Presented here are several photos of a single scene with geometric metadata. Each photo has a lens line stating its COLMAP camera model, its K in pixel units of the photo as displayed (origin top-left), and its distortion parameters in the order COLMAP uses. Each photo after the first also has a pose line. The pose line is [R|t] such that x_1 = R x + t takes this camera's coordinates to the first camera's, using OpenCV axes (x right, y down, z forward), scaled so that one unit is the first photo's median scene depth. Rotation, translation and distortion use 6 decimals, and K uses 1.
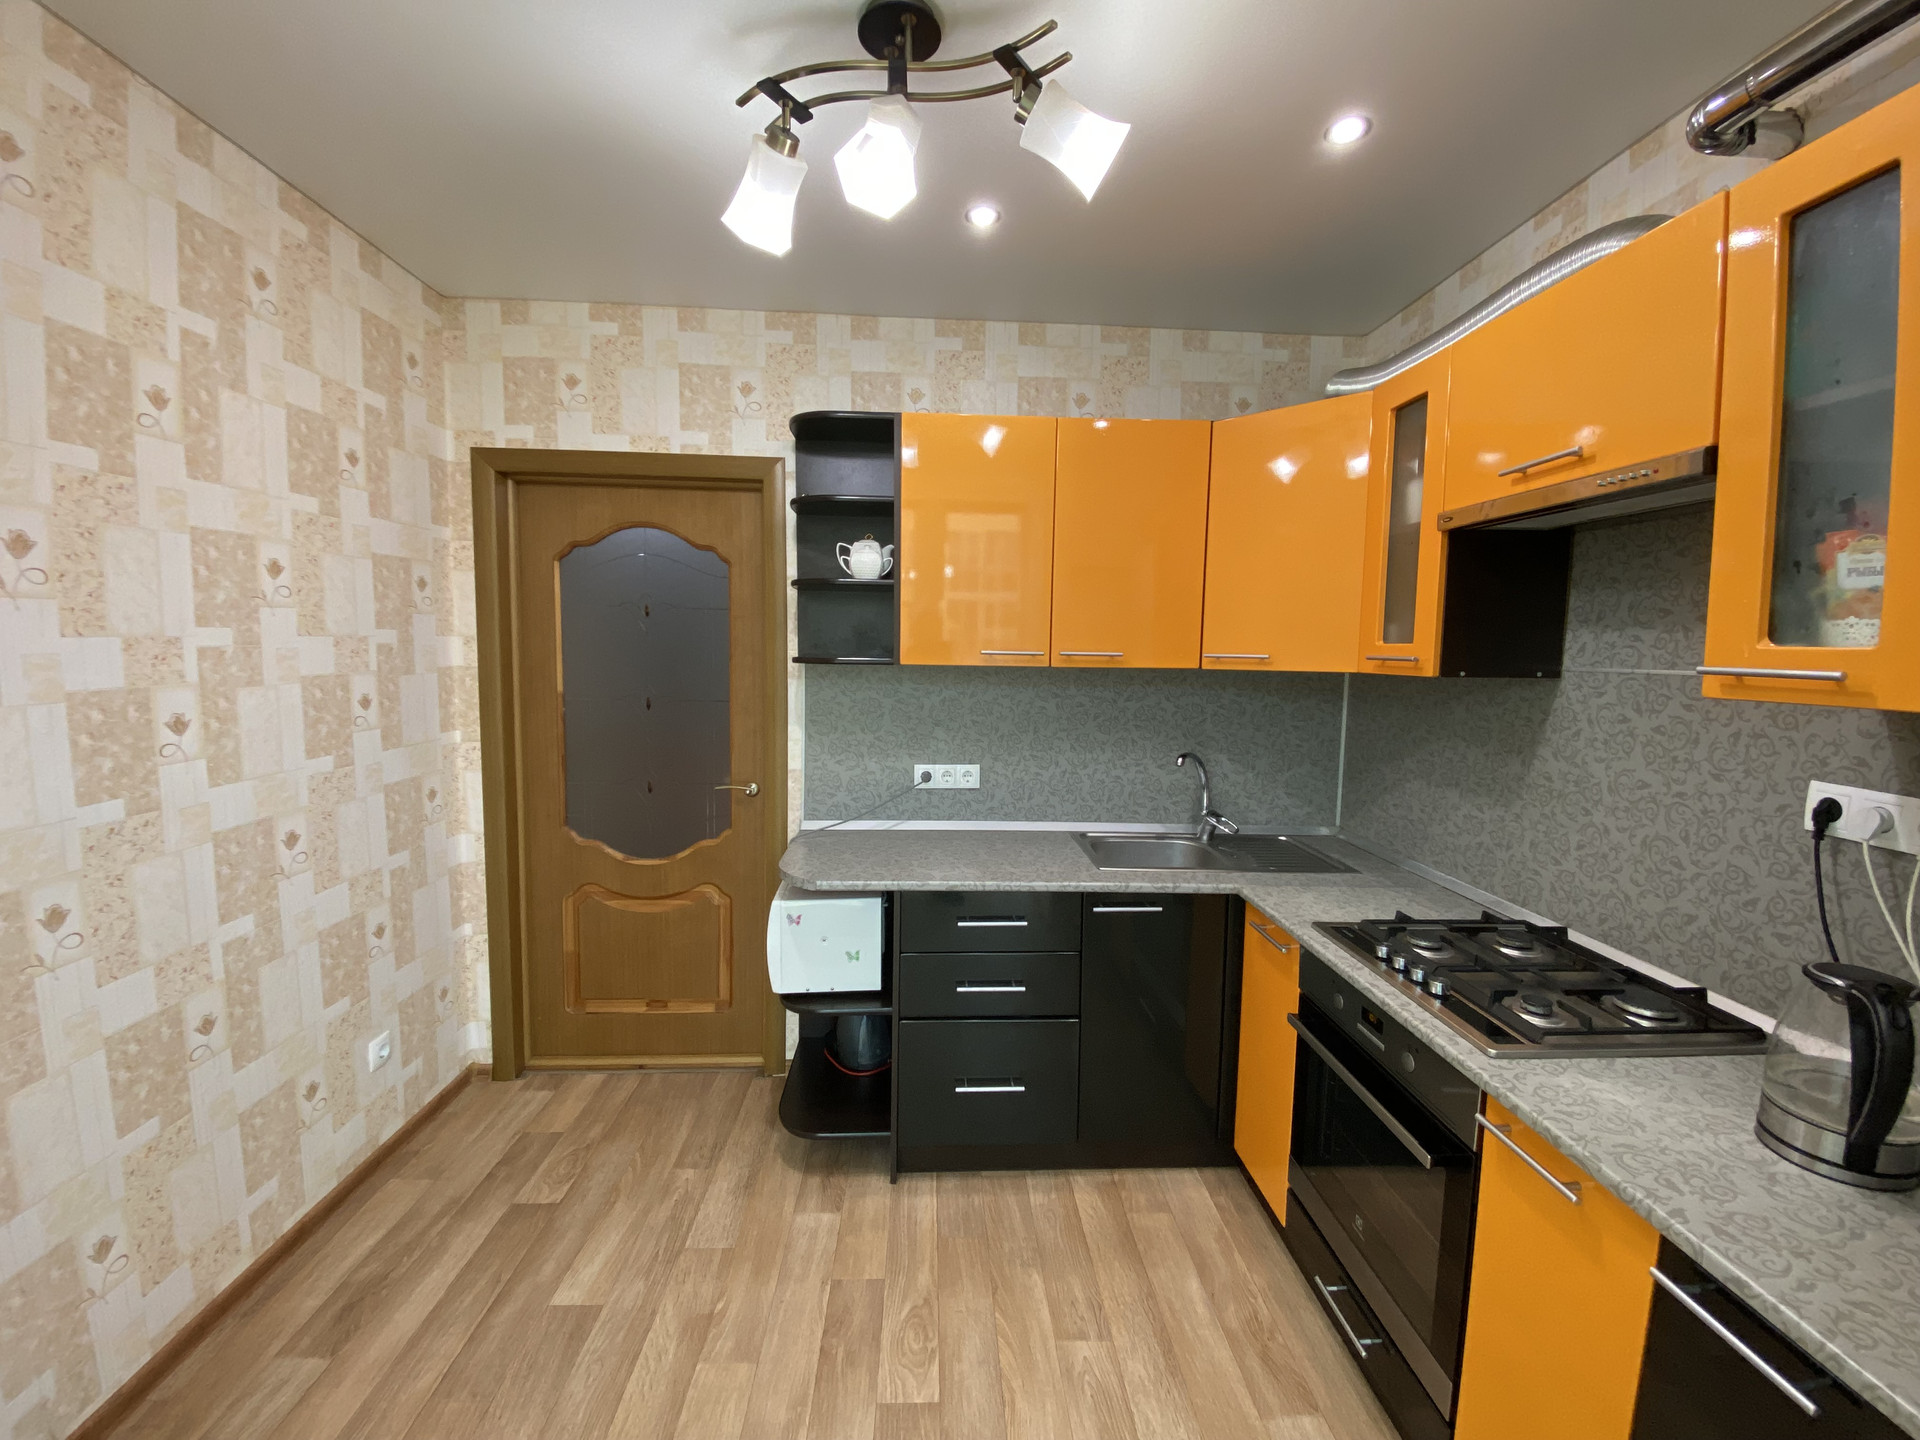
lens RADIAL K [[775.3, 0, 961.1], [0, 775.3, 717.8], [0, 0, 1]] dist [0.034986, -0.029452]
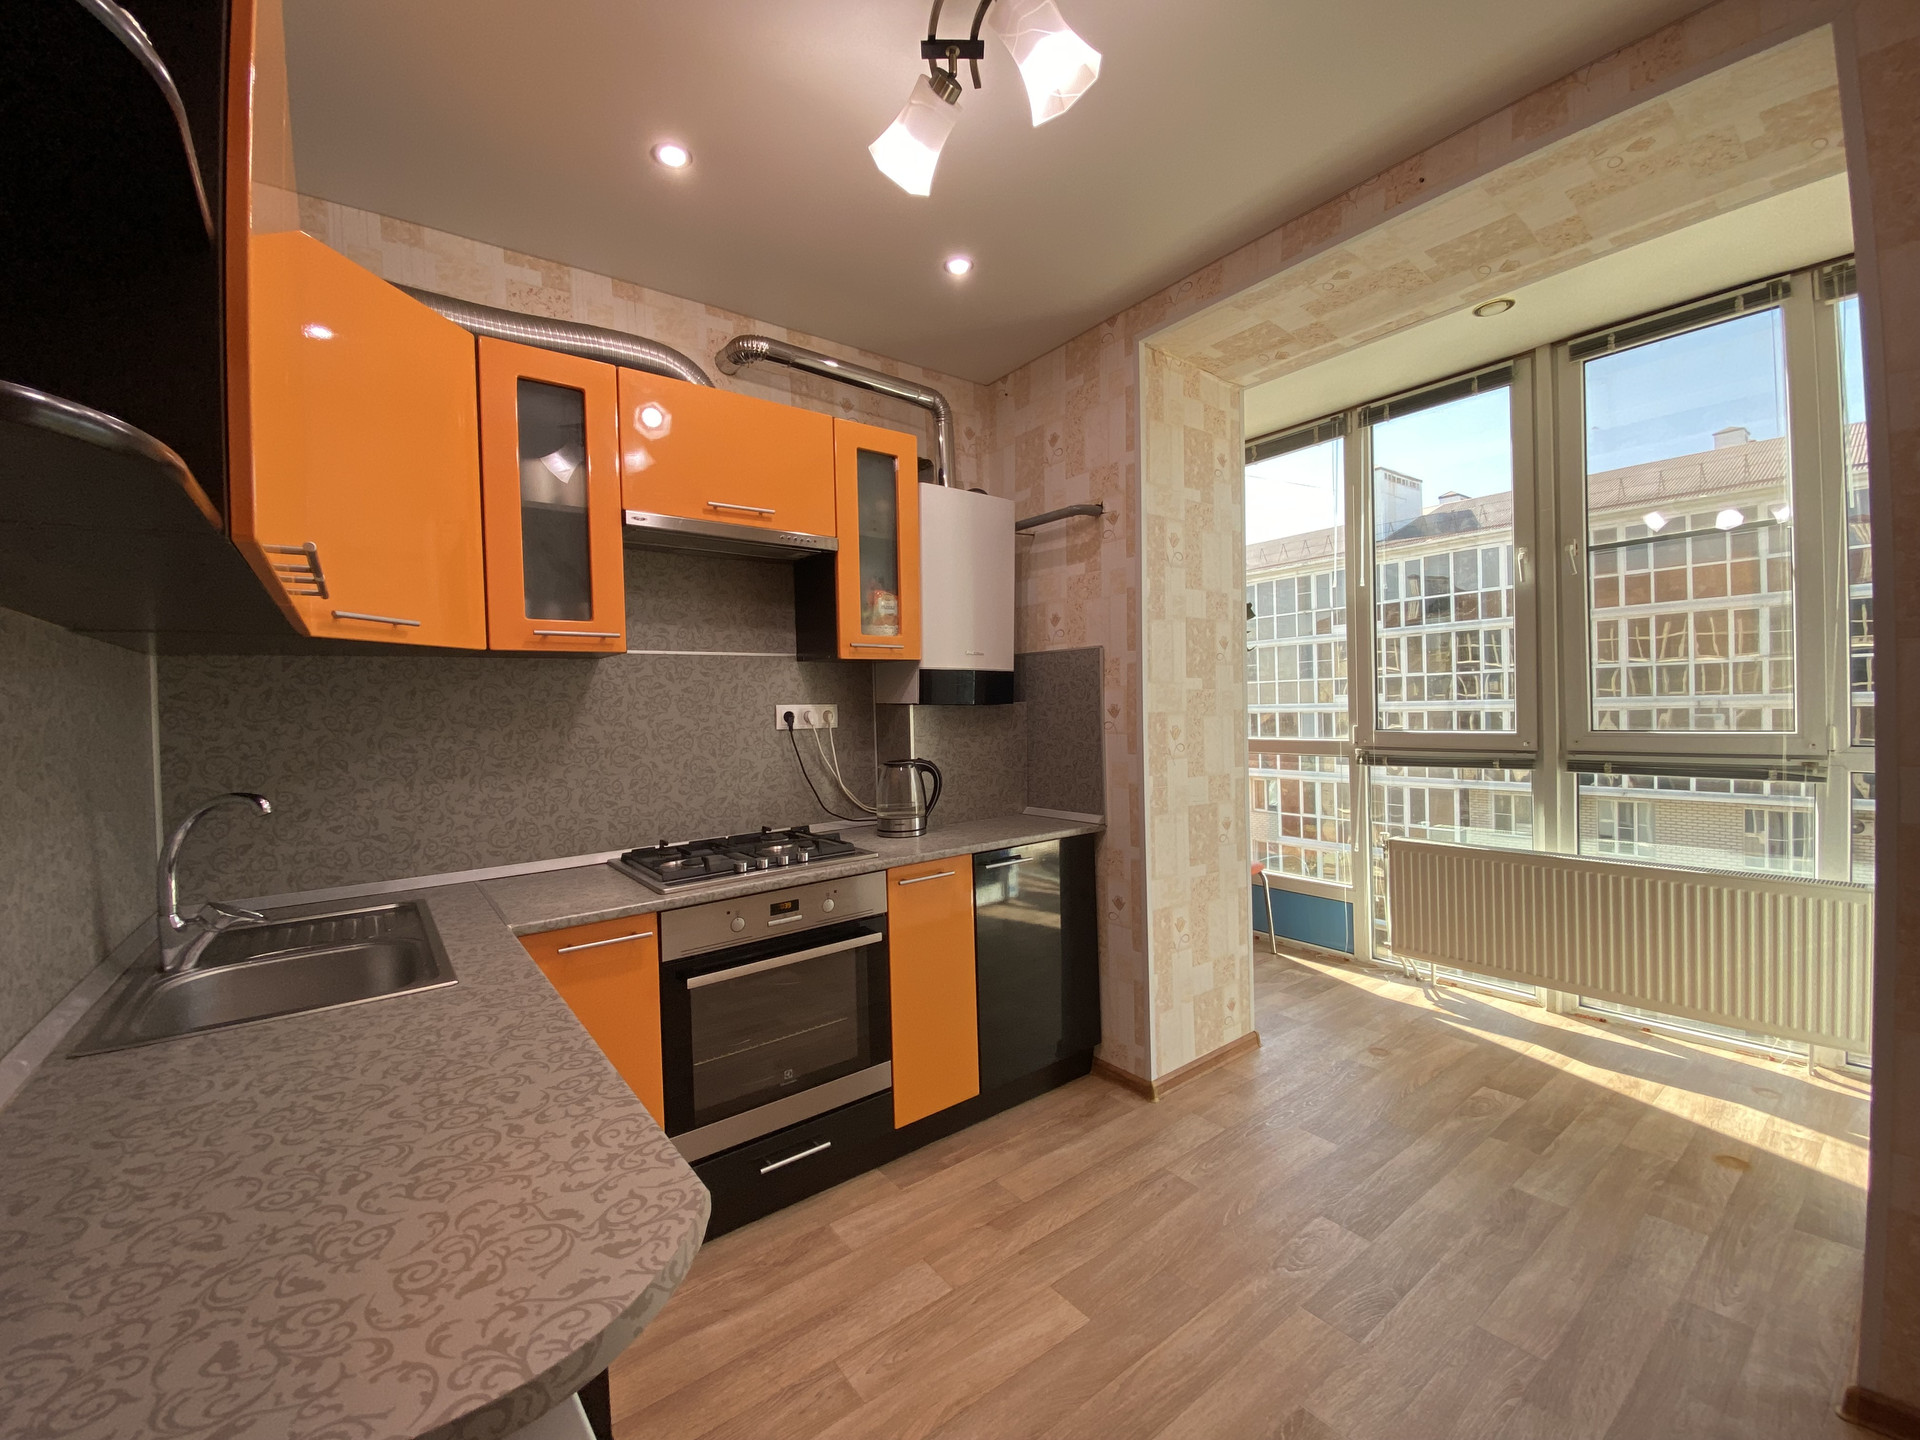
lens RADIAL K [[777.2, 0, 976.2], [0, 777.2, 713.5], [0, 0, 1]] dist [0.029060, -0.017591]
pose [[-0.587175, -0.009741, 0.809401, -0.632598], [0.091748, 0.992683, 0.078505, -0.006724], [-0.804244, 0.120358, -0.581985, 1.300267]]
